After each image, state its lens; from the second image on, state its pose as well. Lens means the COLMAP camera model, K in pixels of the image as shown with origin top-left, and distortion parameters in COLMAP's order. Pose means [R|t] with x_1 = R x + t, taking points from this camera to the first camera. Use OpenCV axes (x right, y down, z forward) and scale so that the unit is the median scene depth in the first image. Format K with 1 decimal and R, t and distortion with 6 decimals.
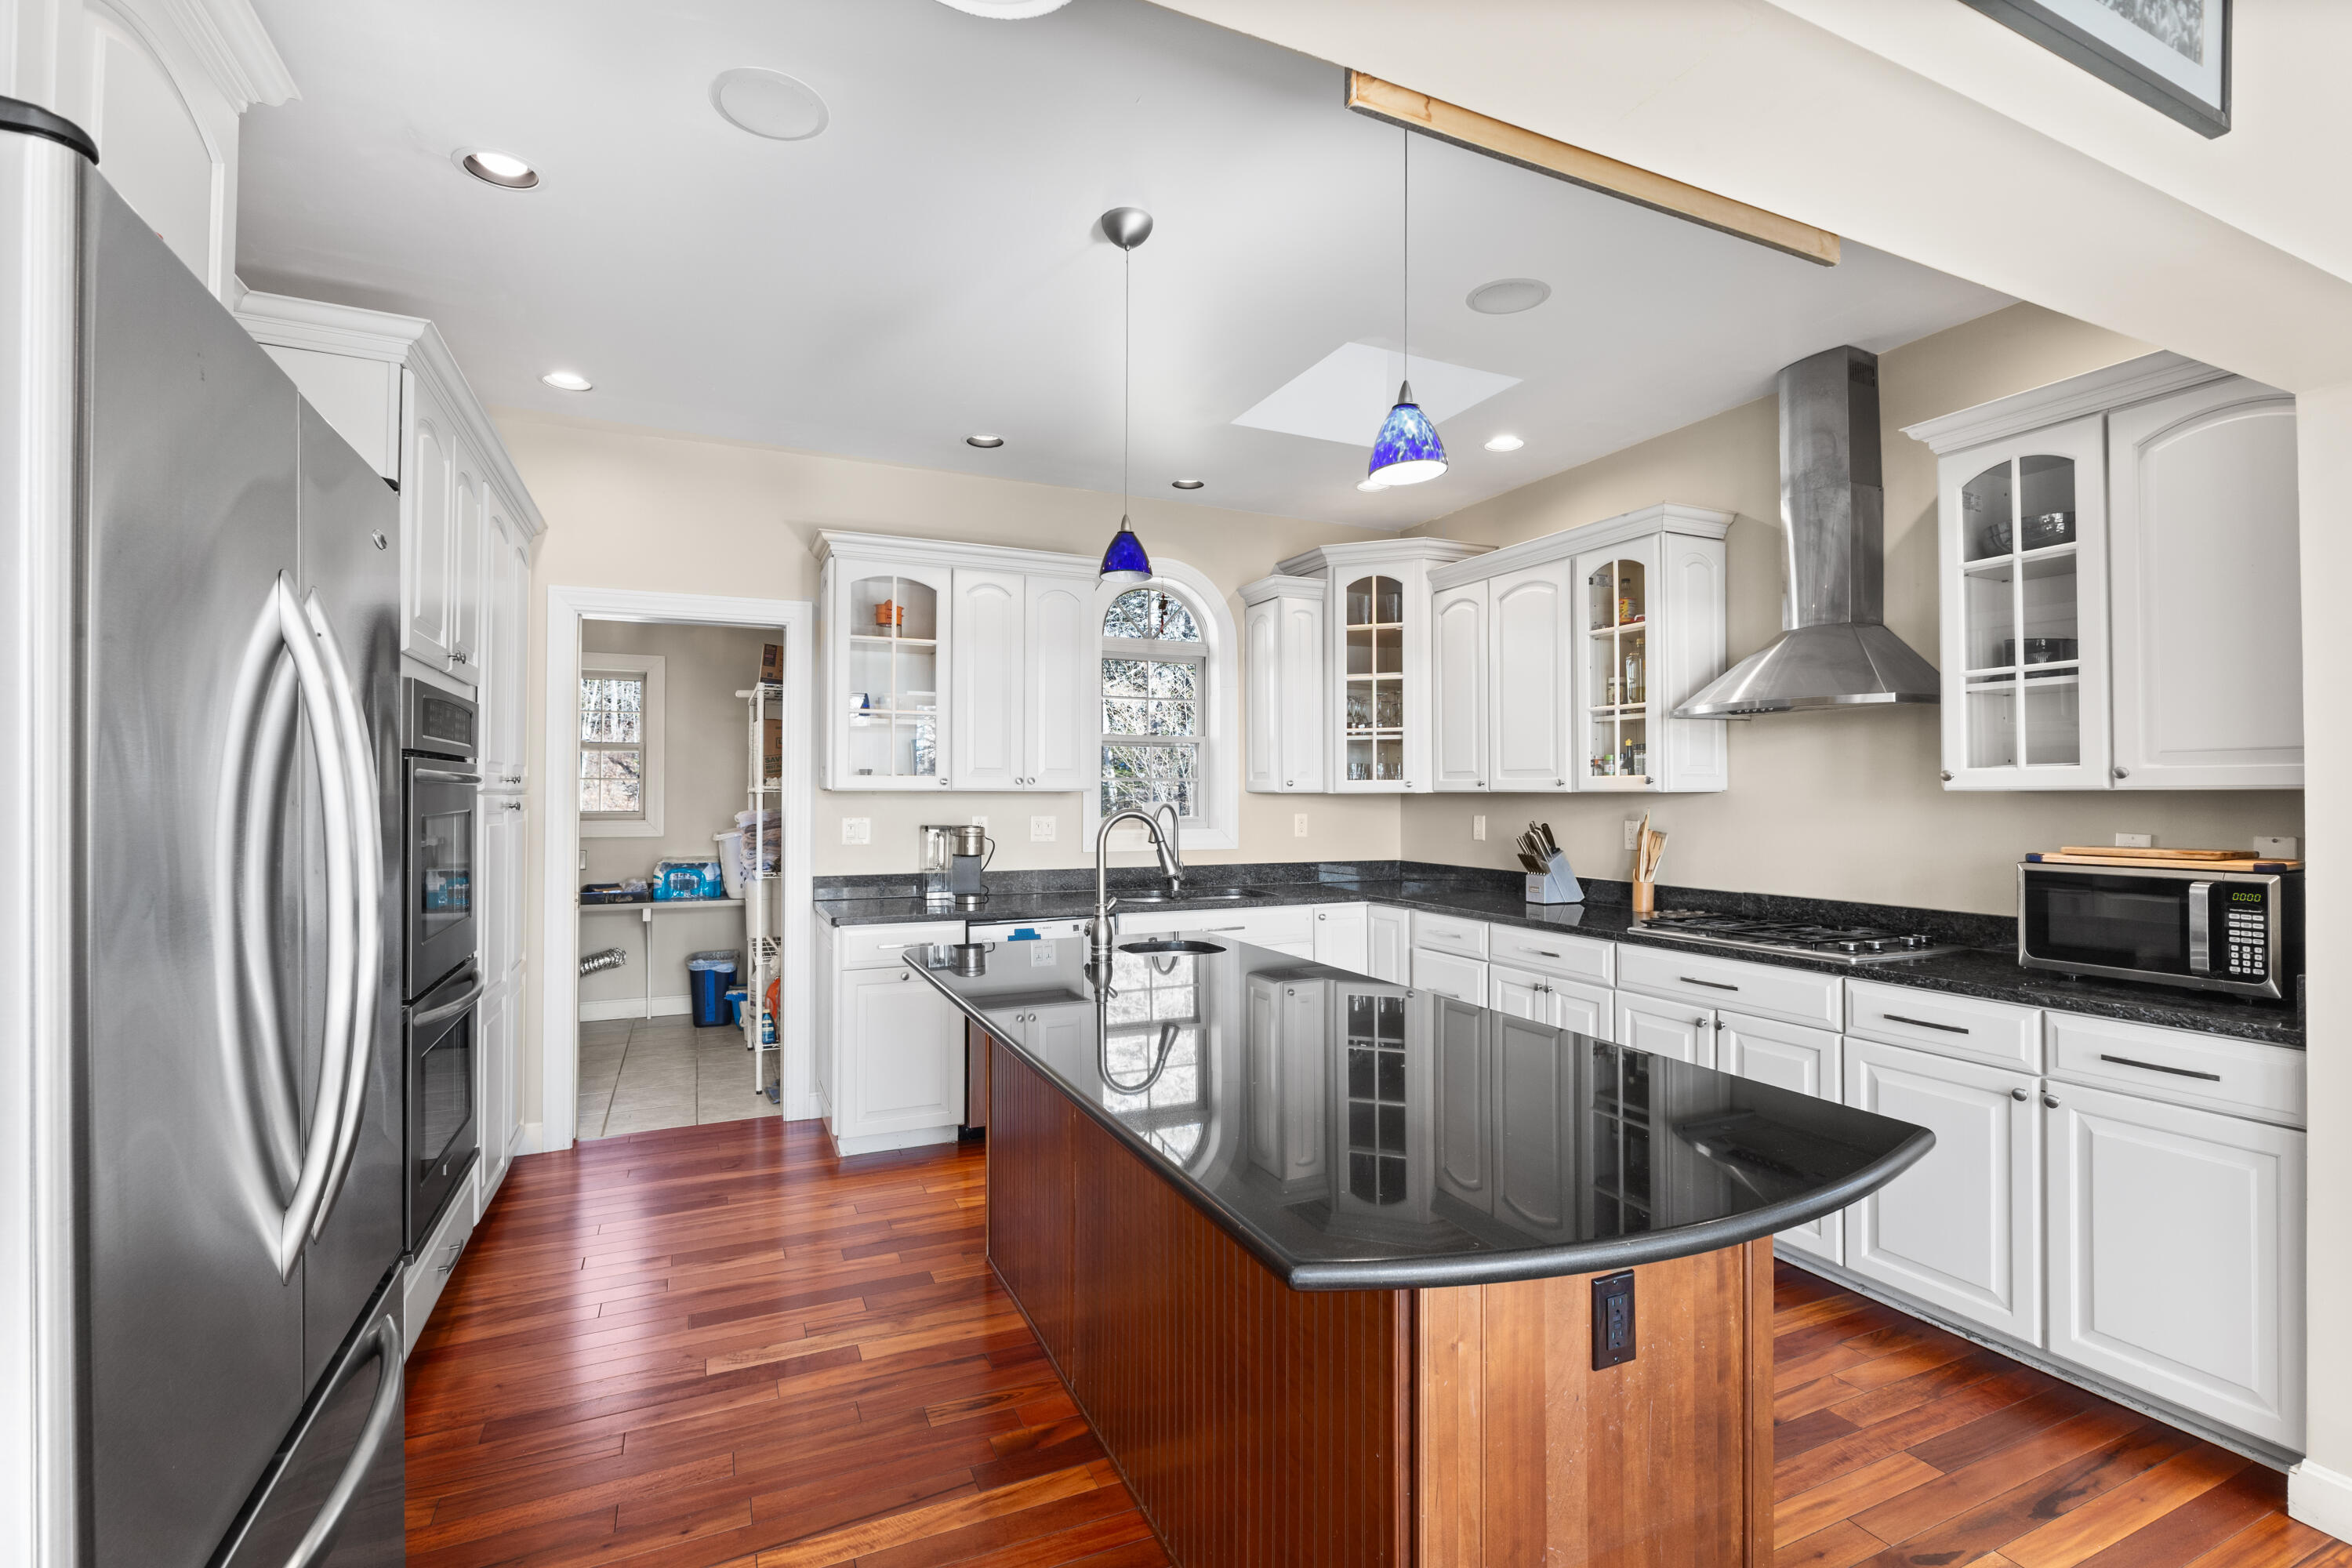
lens RADIAL K [[1056.2, 0, 1175.7], [0, 1056.2, 775.9], [0, 0, 1]] dist [-0.003172, -0.000099]
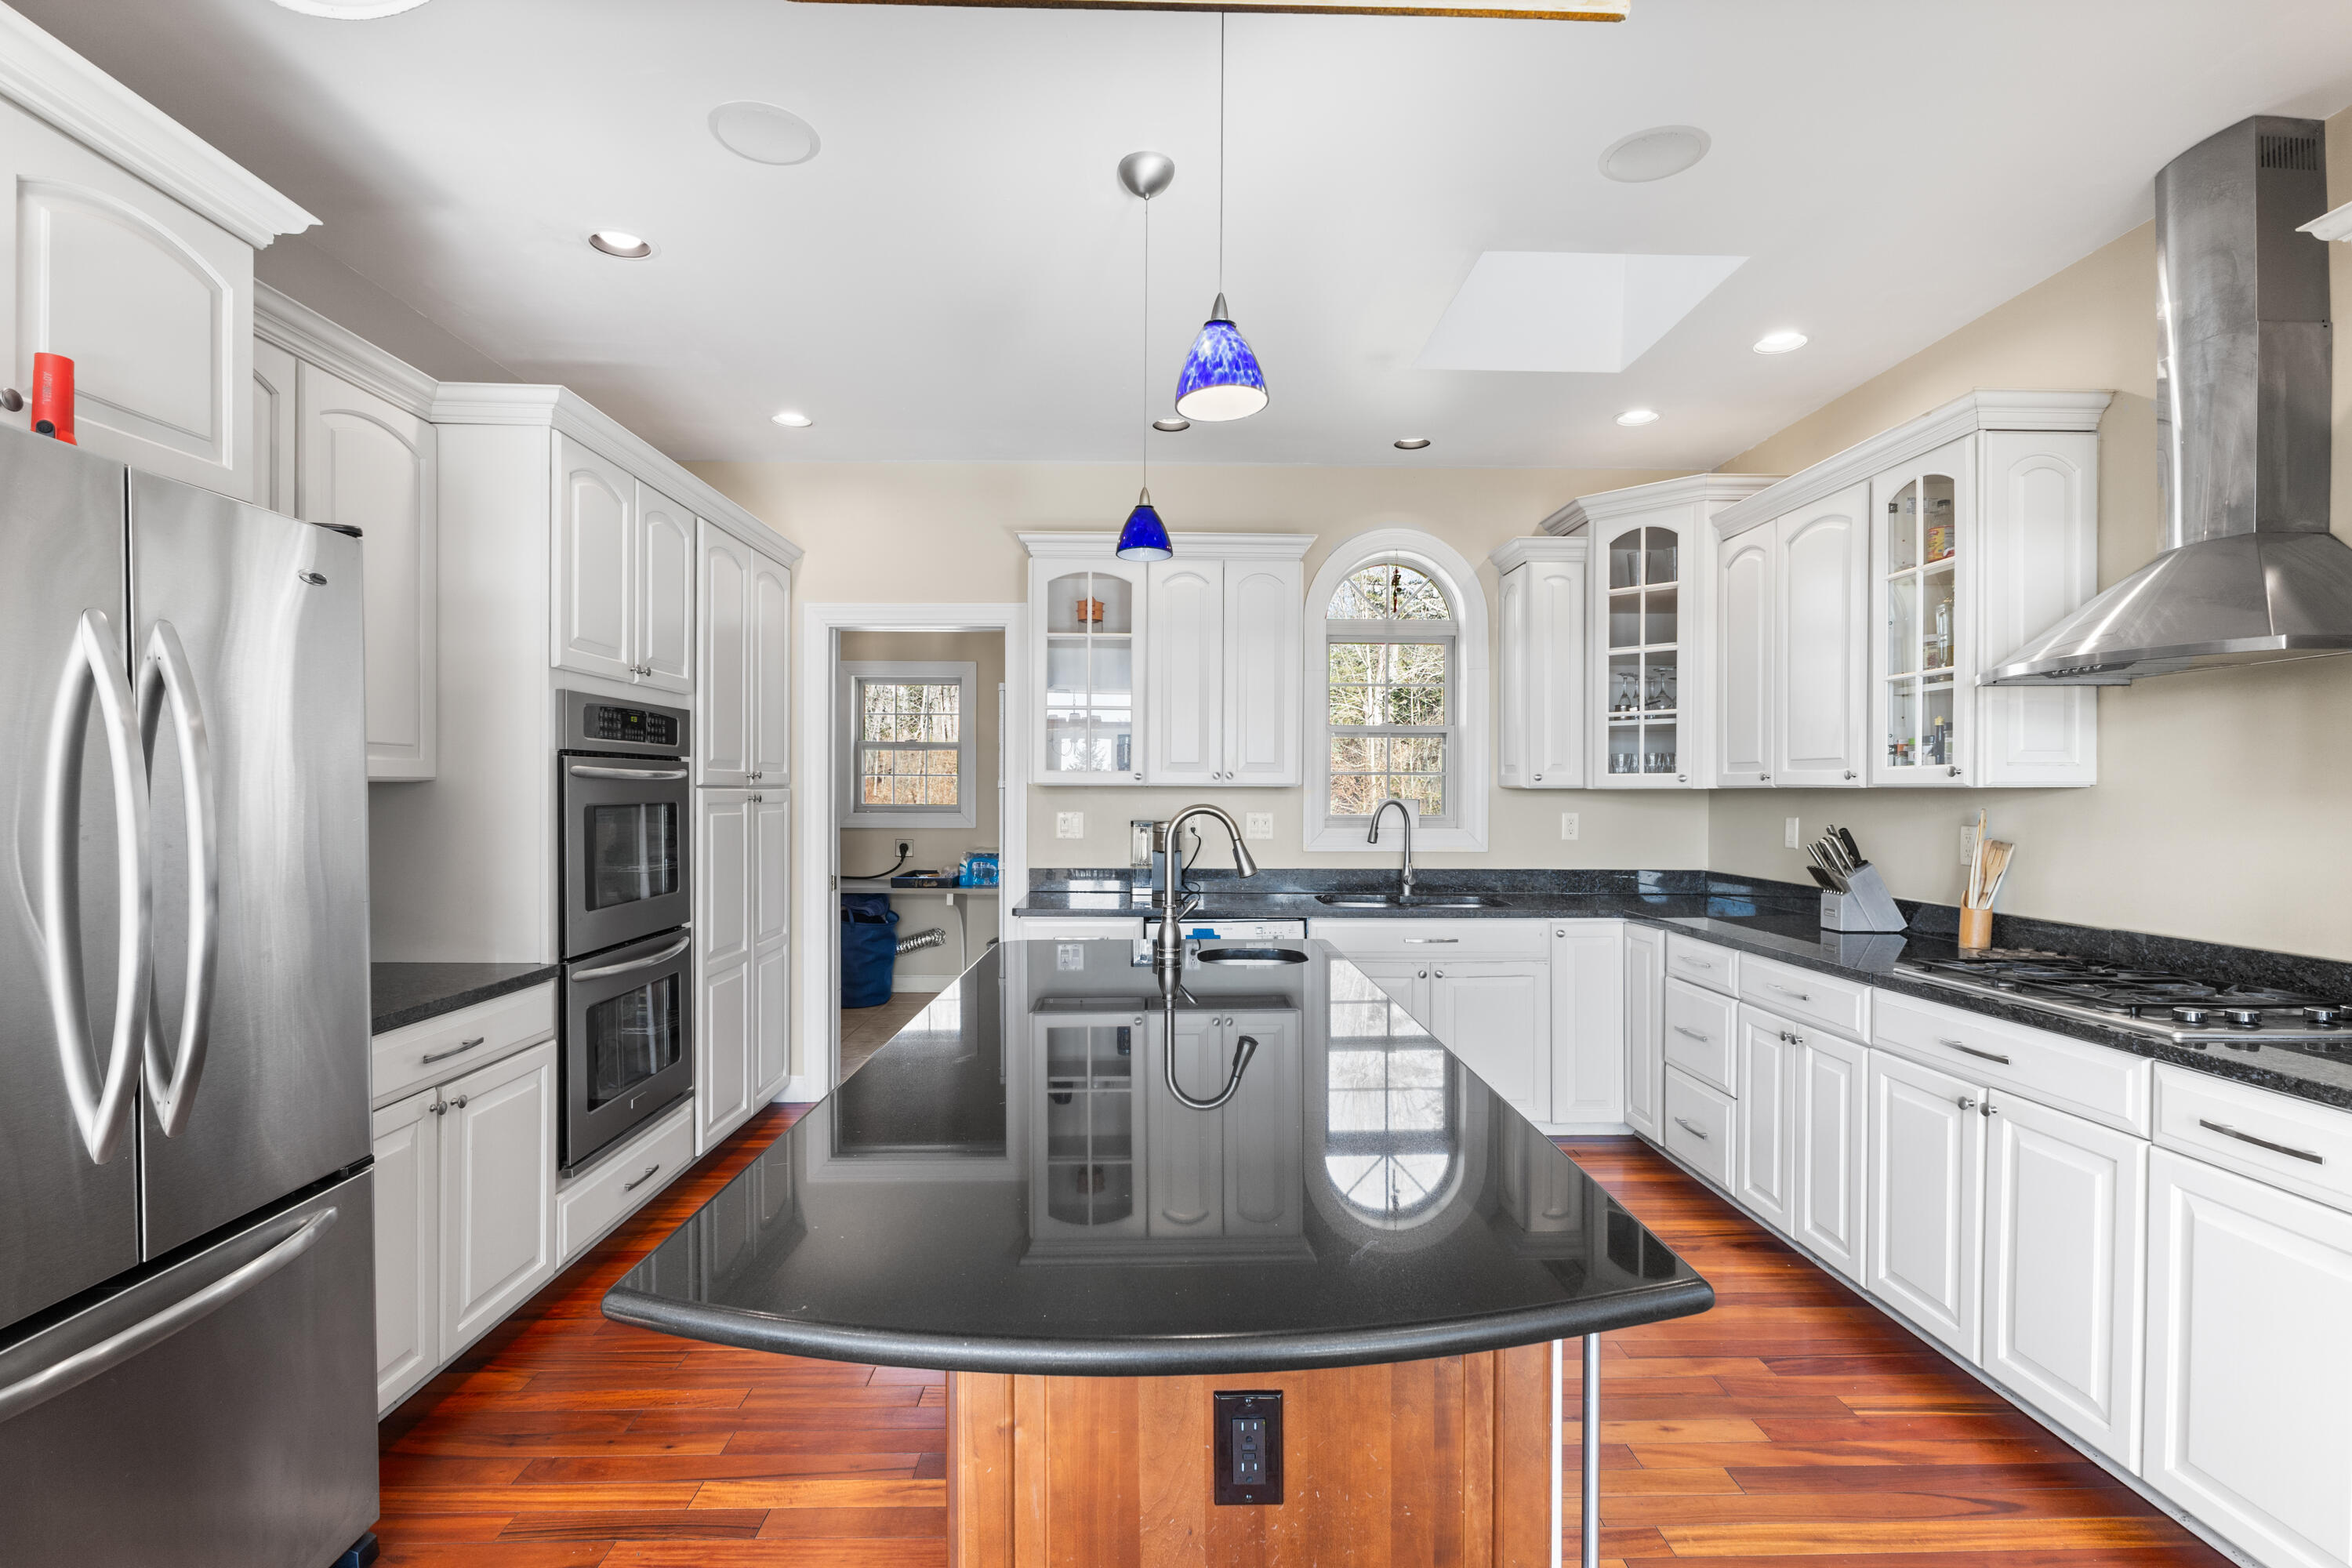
lens RADIAL K [[1088.8, 0, 1178.3], [0, 1088.8, 798.5], [0, 0, 1]] dist [-0.003719, -0.001263]
pose [[0.919933, 0.004647, -0.392049, 0.236024], [0.004745, 0.999725, 0.022984, 0.002877], [0.392048, -0.023004, 0.919657, 0.082229]]
